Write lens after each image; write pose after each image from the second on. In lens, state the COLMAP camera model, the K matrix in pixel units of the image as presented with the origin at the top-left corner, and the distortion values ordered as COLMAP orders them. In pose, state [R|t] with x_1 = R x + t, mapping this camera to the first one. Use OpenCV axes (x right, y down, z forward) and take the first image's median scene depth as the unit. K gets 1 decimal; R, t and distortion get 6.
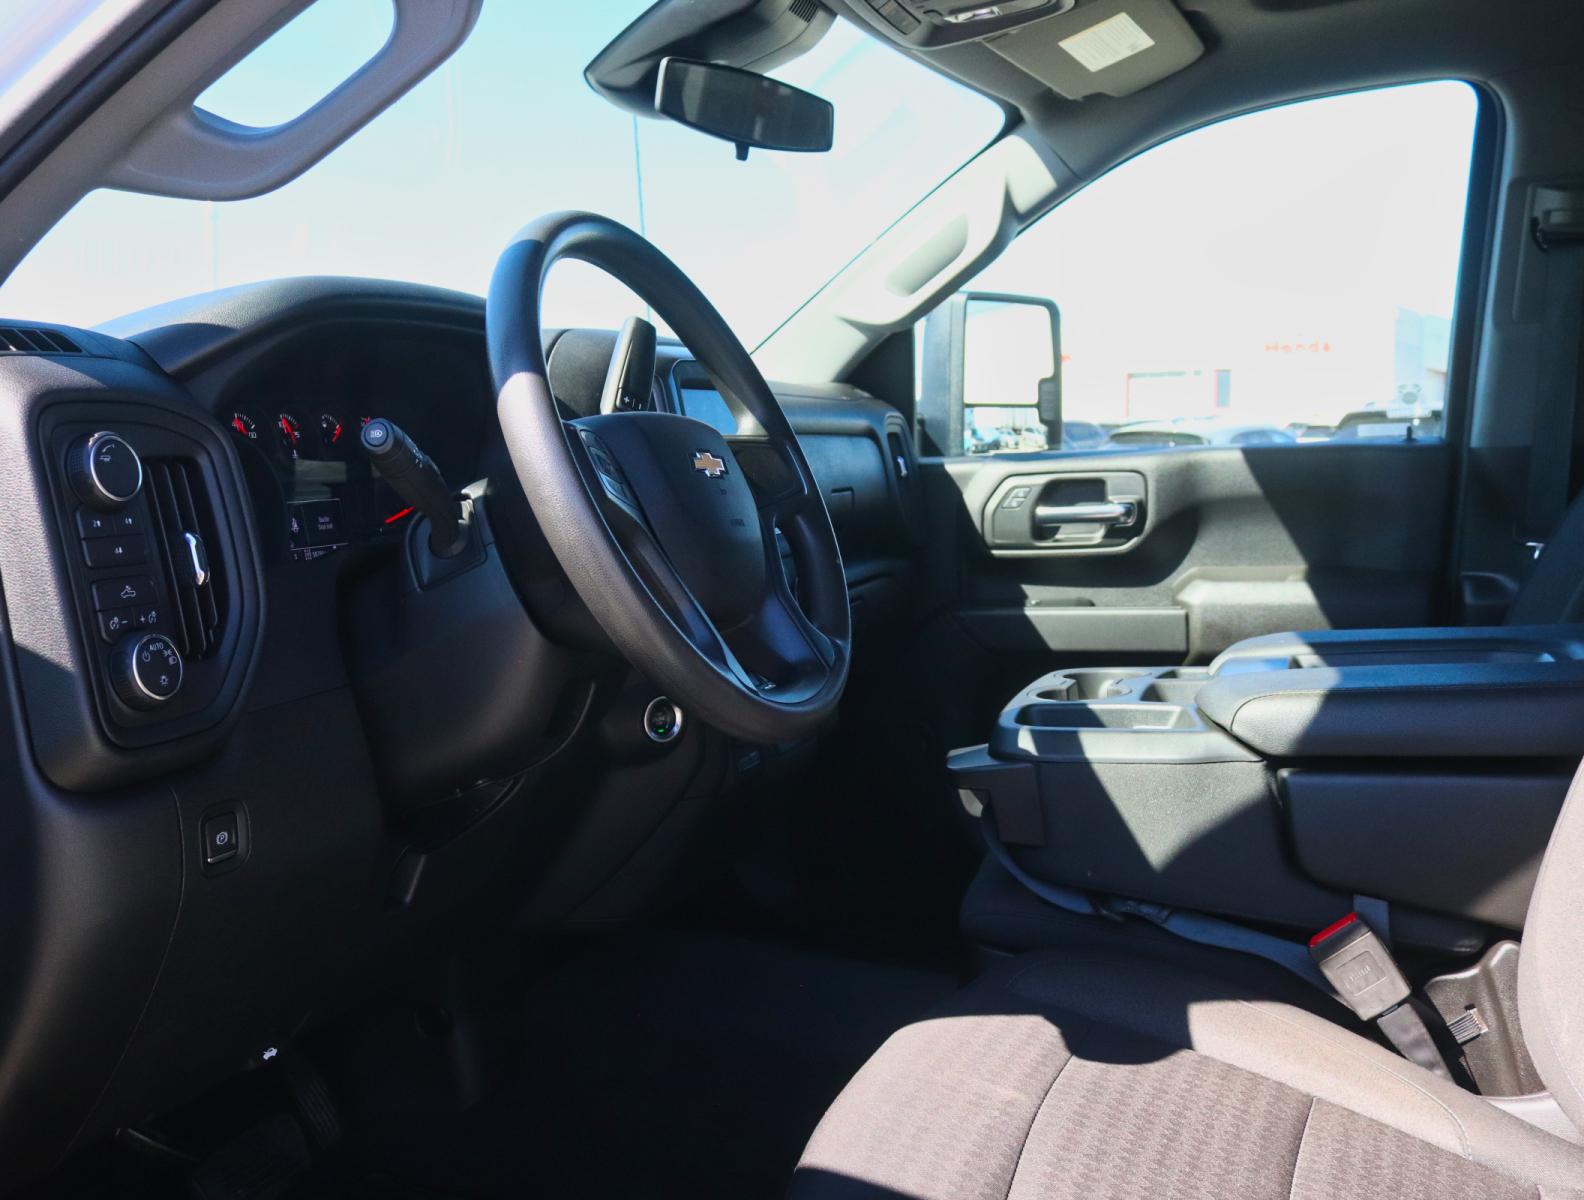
lens RADIAL K [[1447.1, 0, 749.1], [0, 1447.1, 618.9], [0, 0, 1]] dist [-0.139729, 0.085843]
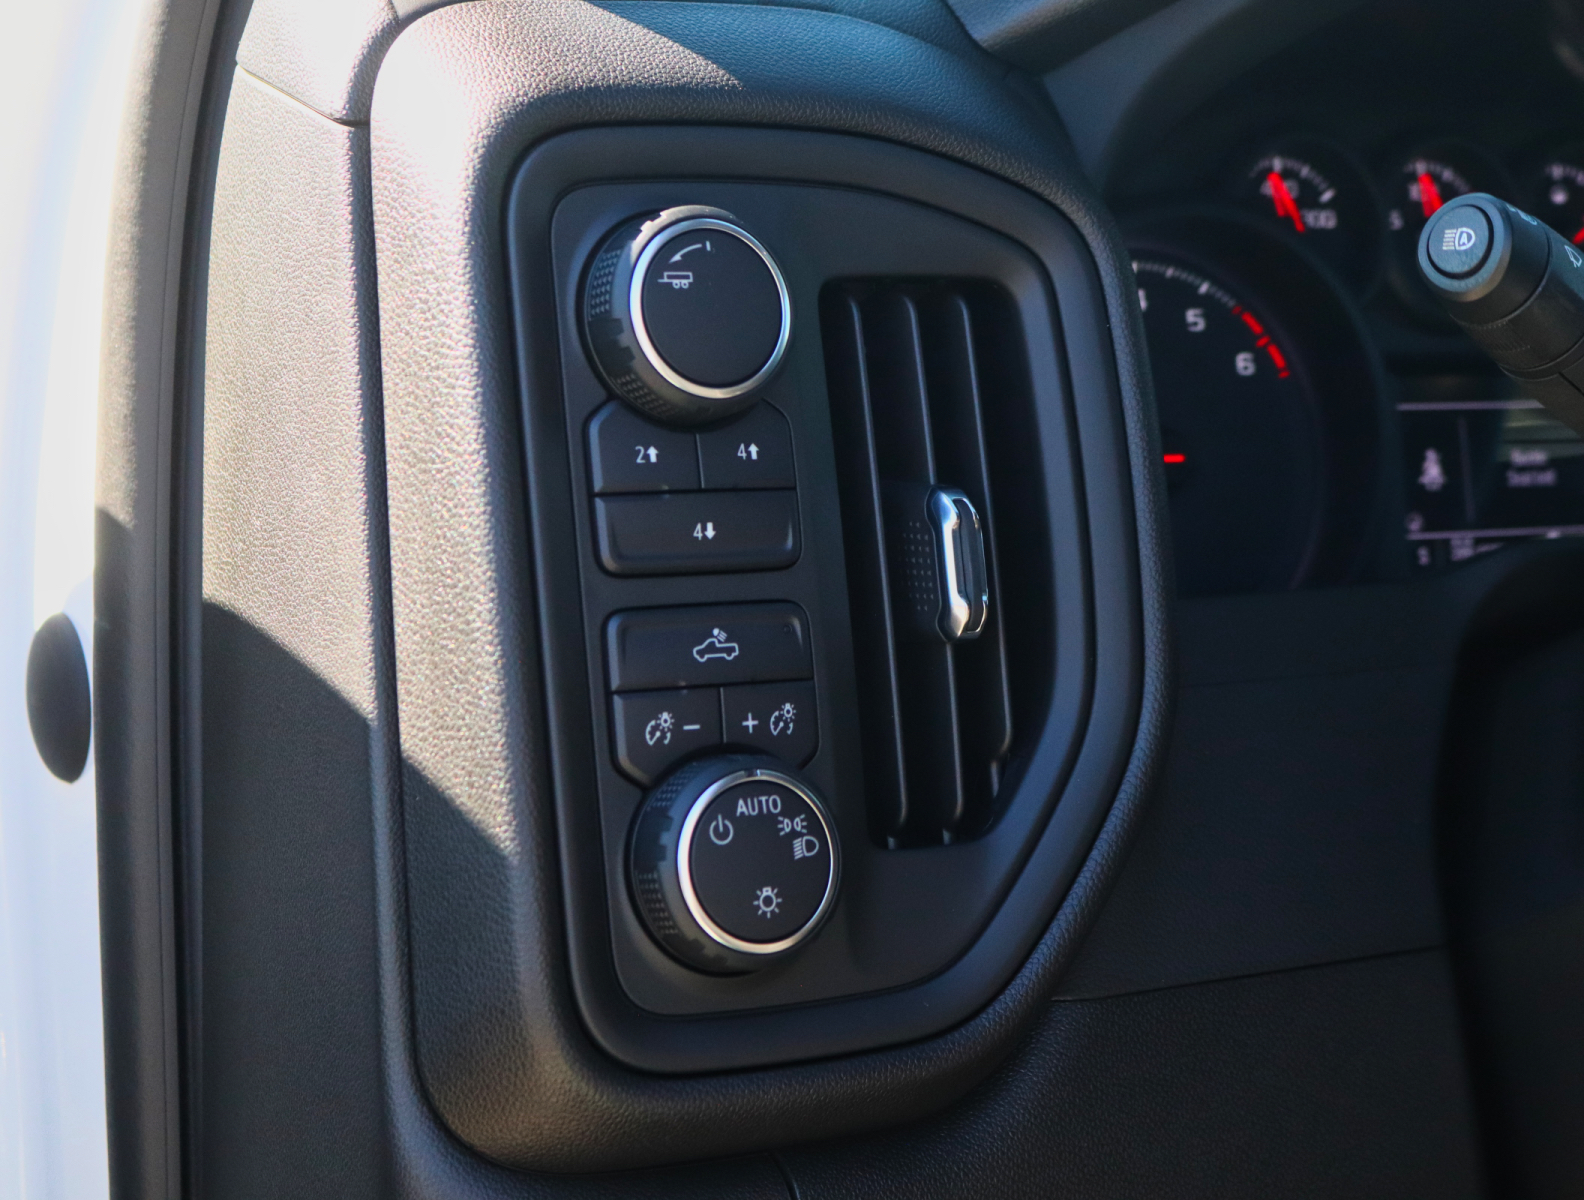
lens RADIAL K [[3285.2, 0, 792.0], [0, 3285.2, 600.0], [0, 0, 1]] dist [-0.060132, -0.223517]
pose [[0.787354, 0.096371, -0.608922, 0.056460], [-0.099135, 0.994644, 0.029233, -0.034933], [0.608478, 0.037349, 0.792691, 0.203750]]
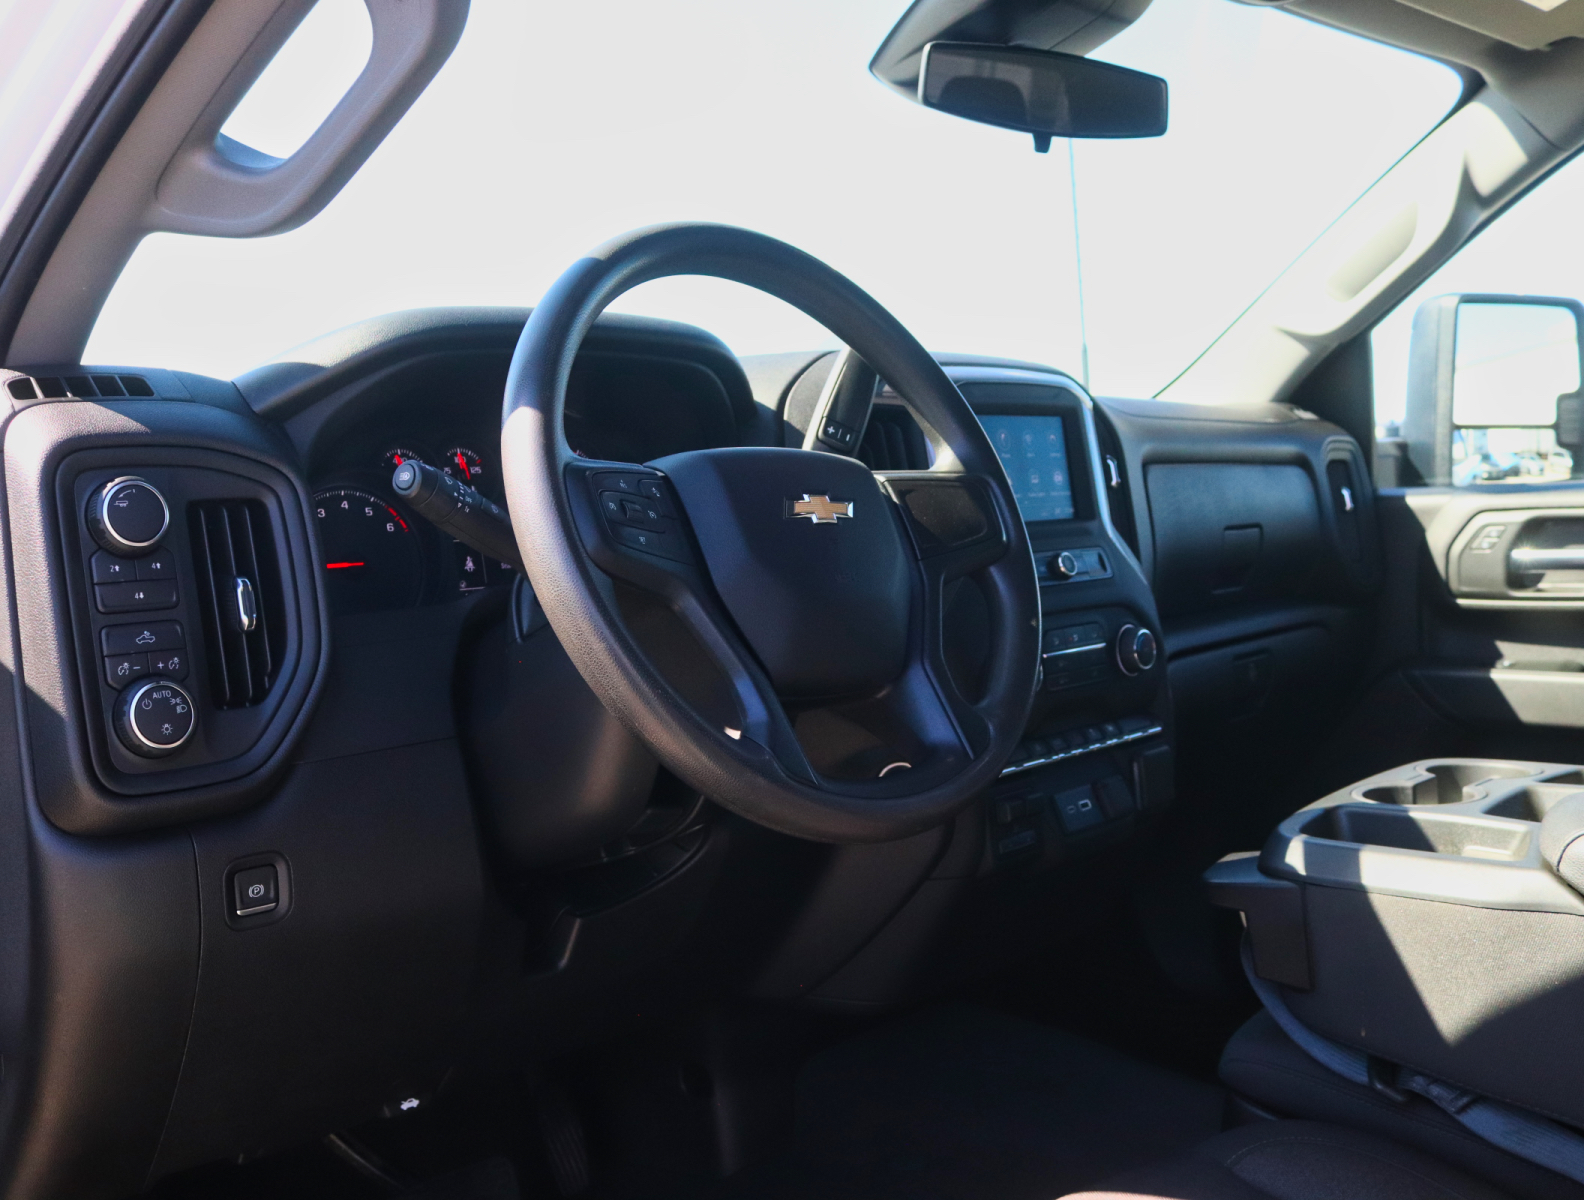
lens RADIAL K [[1447.1, 0, 749.1], [0, 1447.1, 618.9], [0, 0, 1]] dist [-0.139729, 0.085843]
pose [[0.918073, 0.037821, -0.394604, 0.207673], [-0.042779, 0.999077, -0.003771, -0.028184], [0.394097, 0.020343, 0.918844, 0.152724]]
